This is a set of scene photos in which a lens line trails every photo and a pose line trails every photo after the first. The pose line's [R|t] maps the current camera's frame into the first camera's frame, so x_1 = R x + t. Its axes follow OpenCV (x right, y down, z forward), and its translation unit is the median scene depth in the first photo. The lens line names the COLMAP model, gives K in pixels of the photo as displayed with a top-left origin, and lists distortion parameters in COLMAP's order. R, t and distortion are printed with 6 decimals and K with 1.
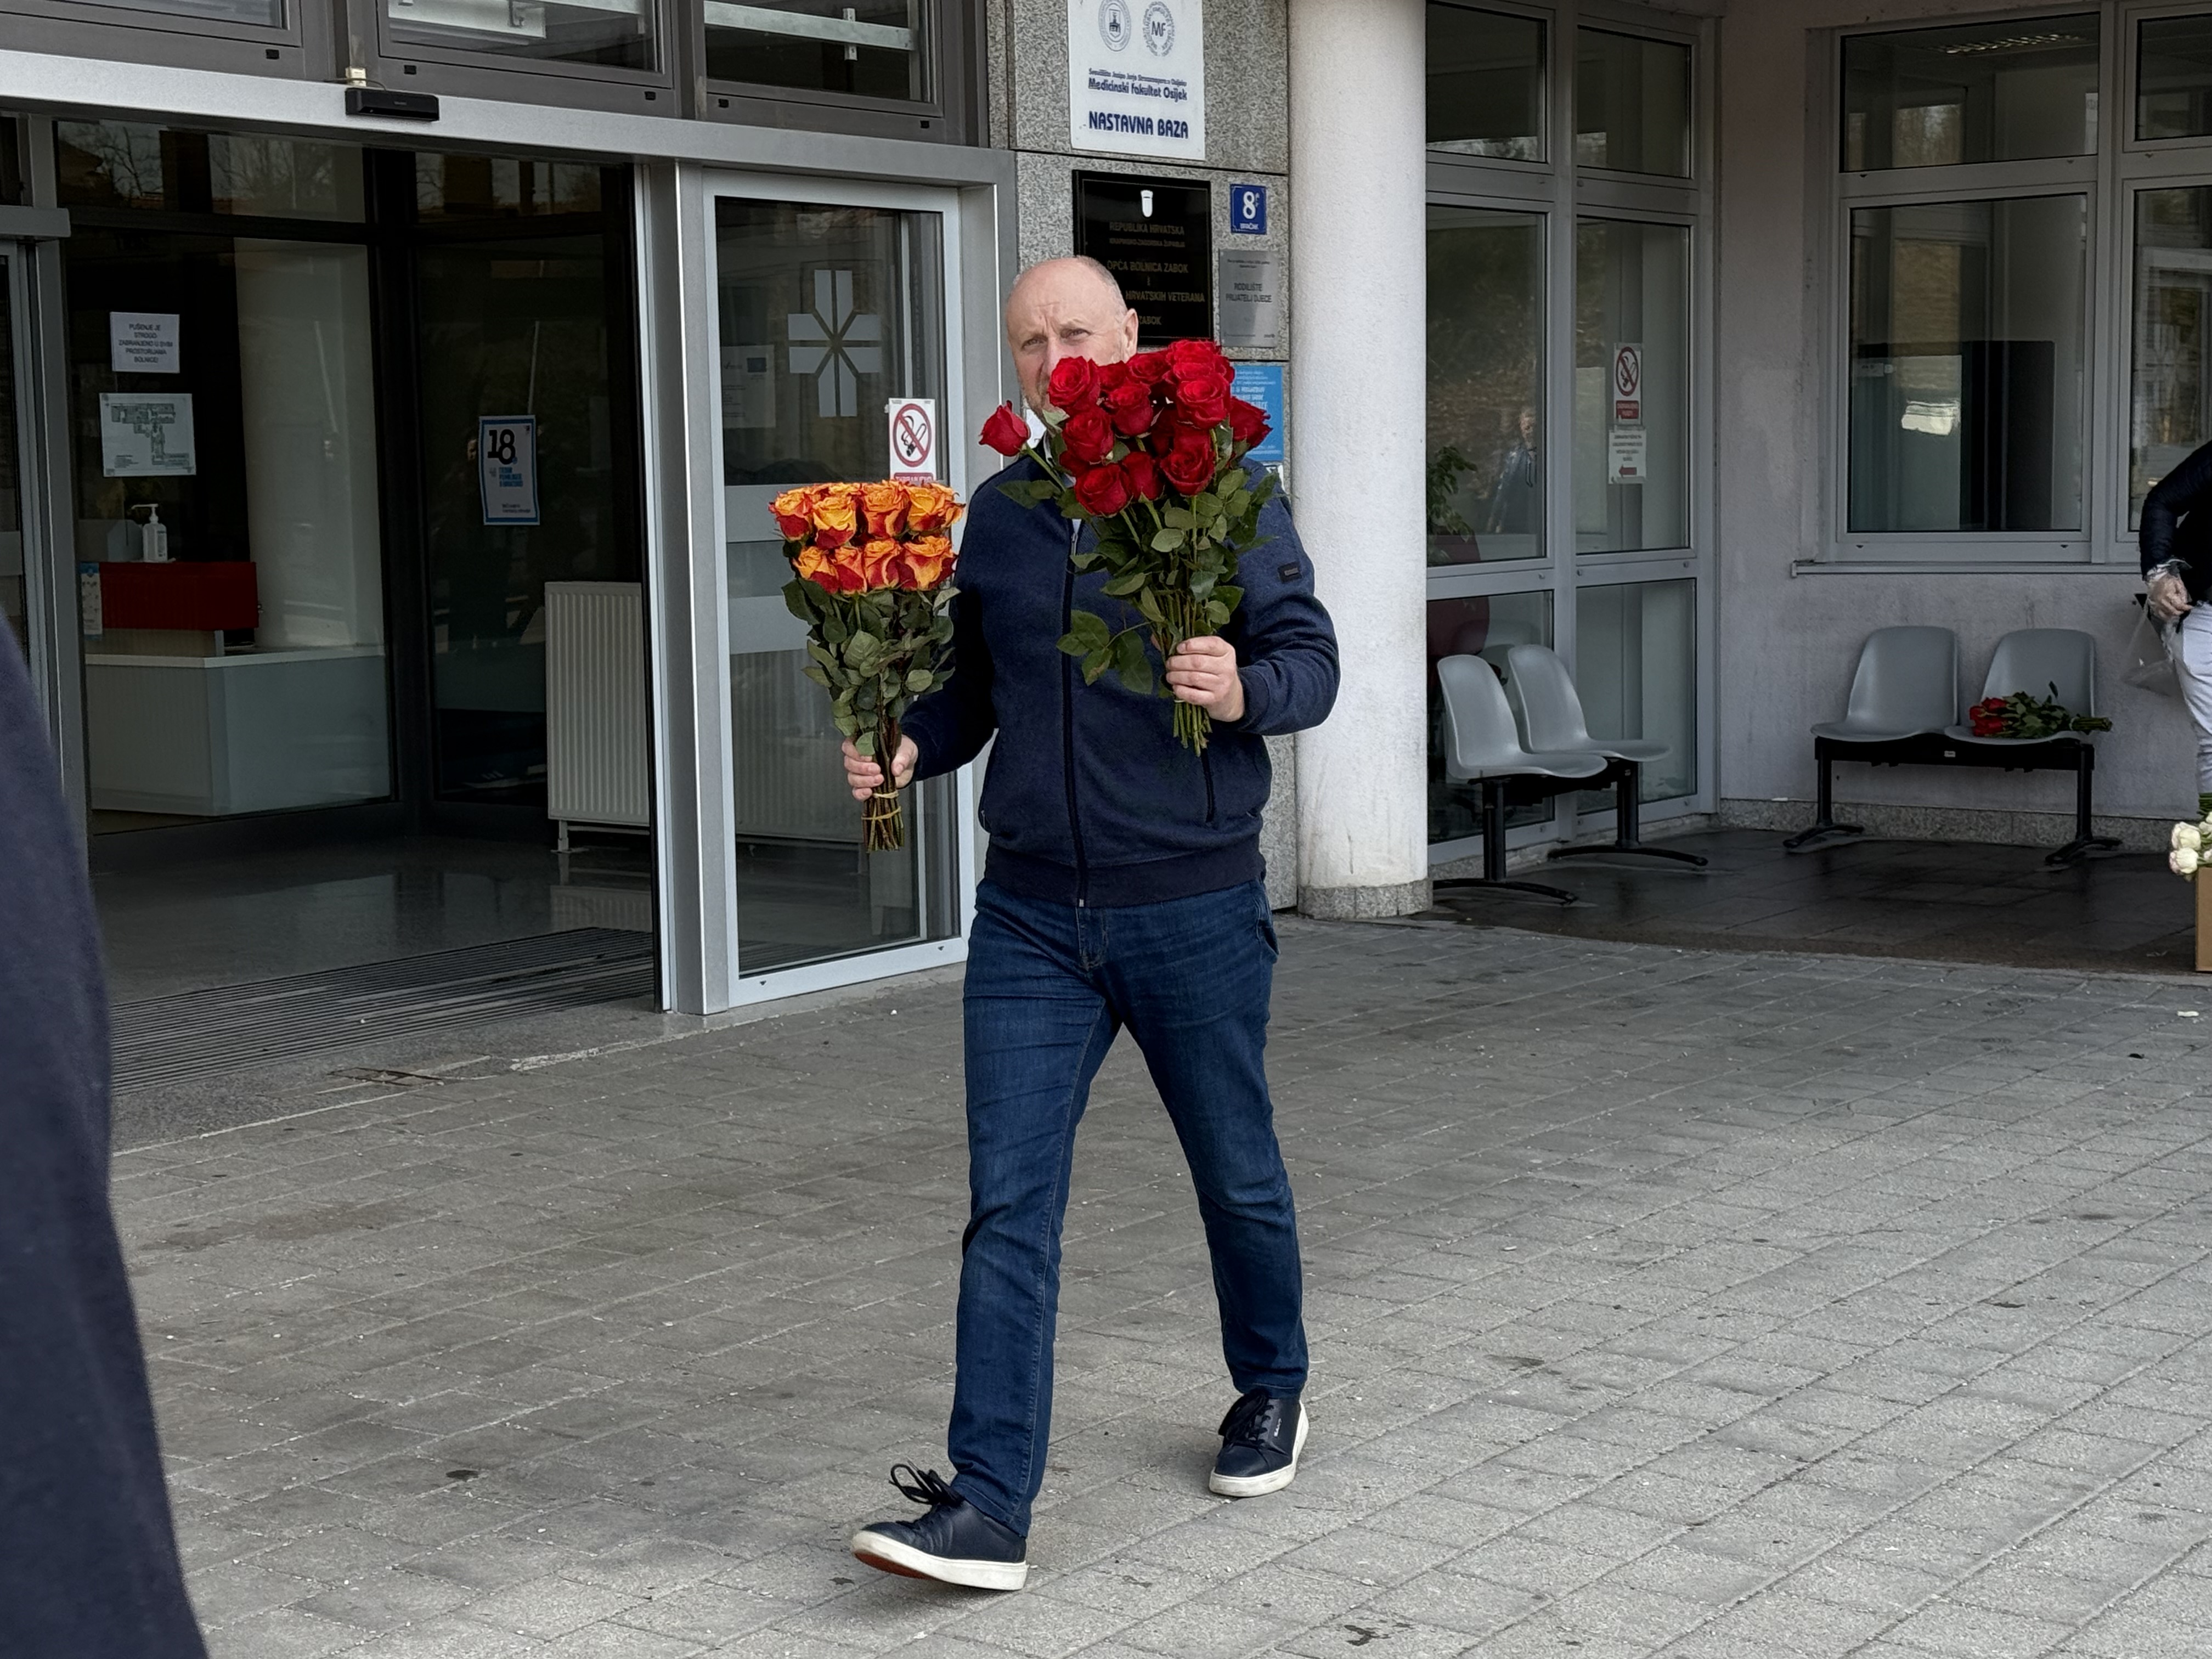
lens RADIAL K [[3697.2, 0, 1106.0], [0, 3697.2, 829.5], [0, 0, 1]] dist [0.135747, 0.121570]
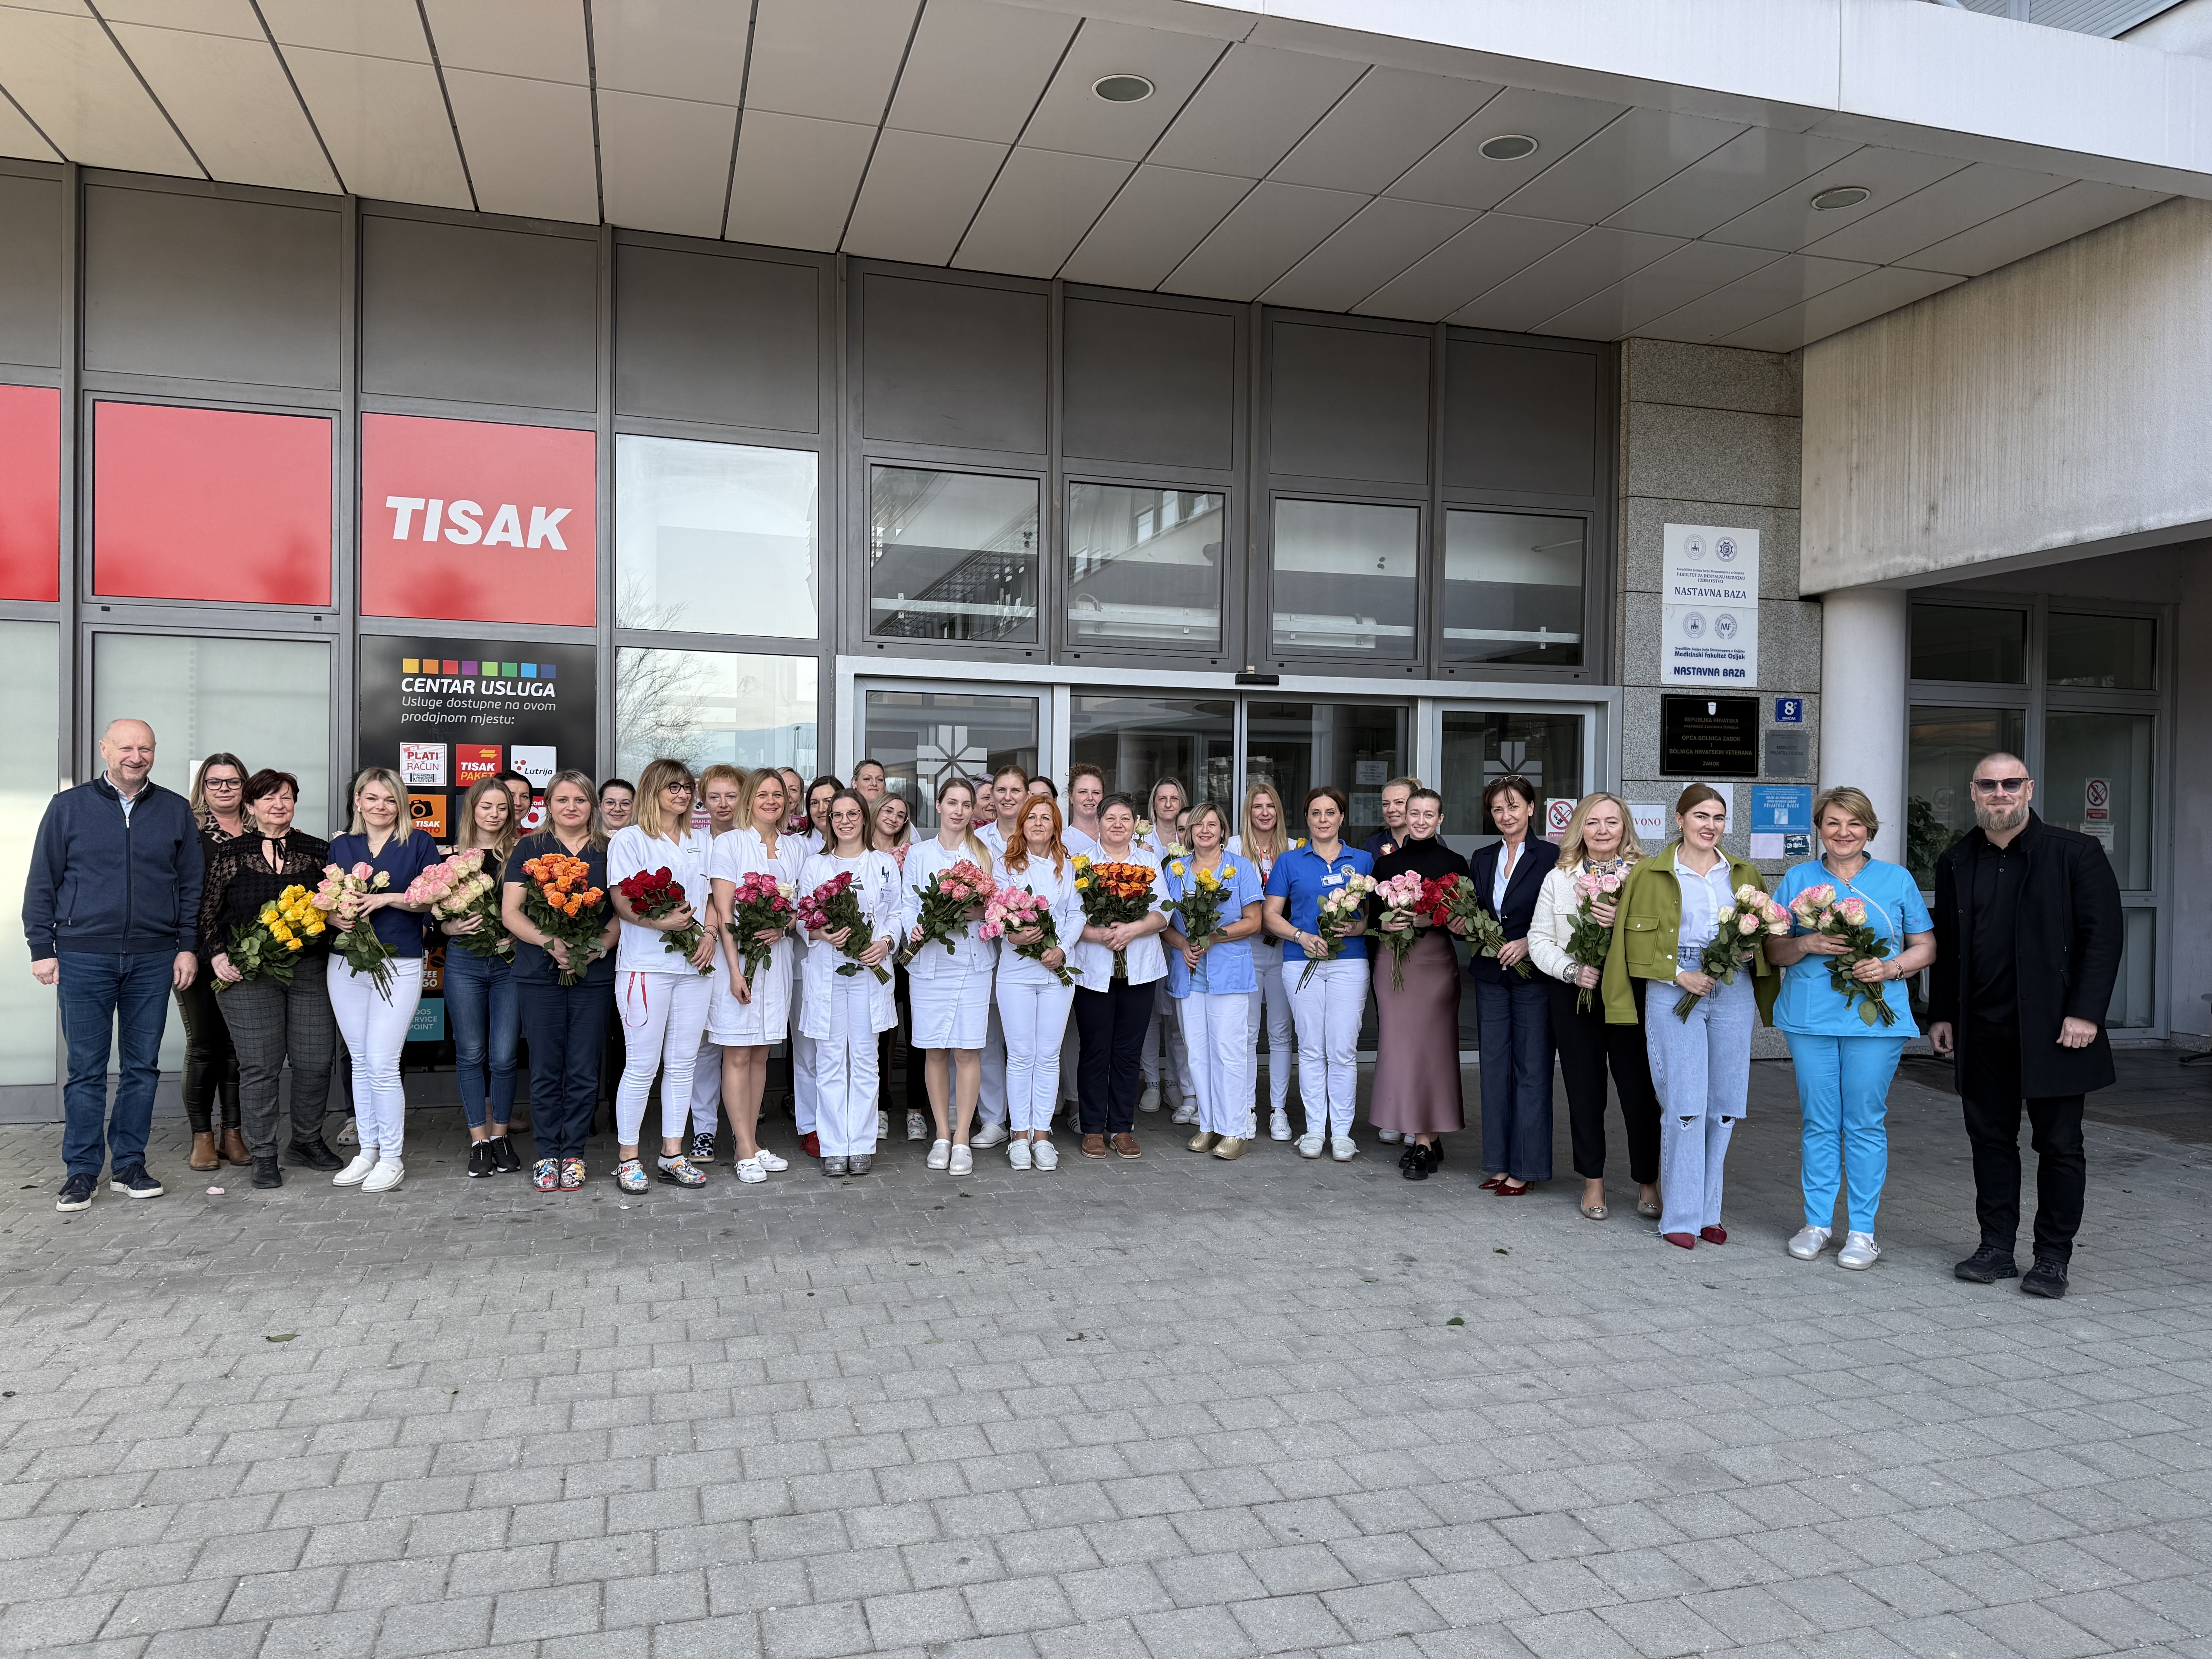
lens RADIAL K [[1561.7, 0, 1106.0], [0, 1561.7, 829.5], [0, 0, 1]] dist [0.124644, -0.201033]
pose [[0.784901, 0.032119, -0.618789, 0.312108], [-0.089443, 0.994069, -0.061855, -0.015926], [0.613132, 0.103897, 0.783118, 0.104037]]
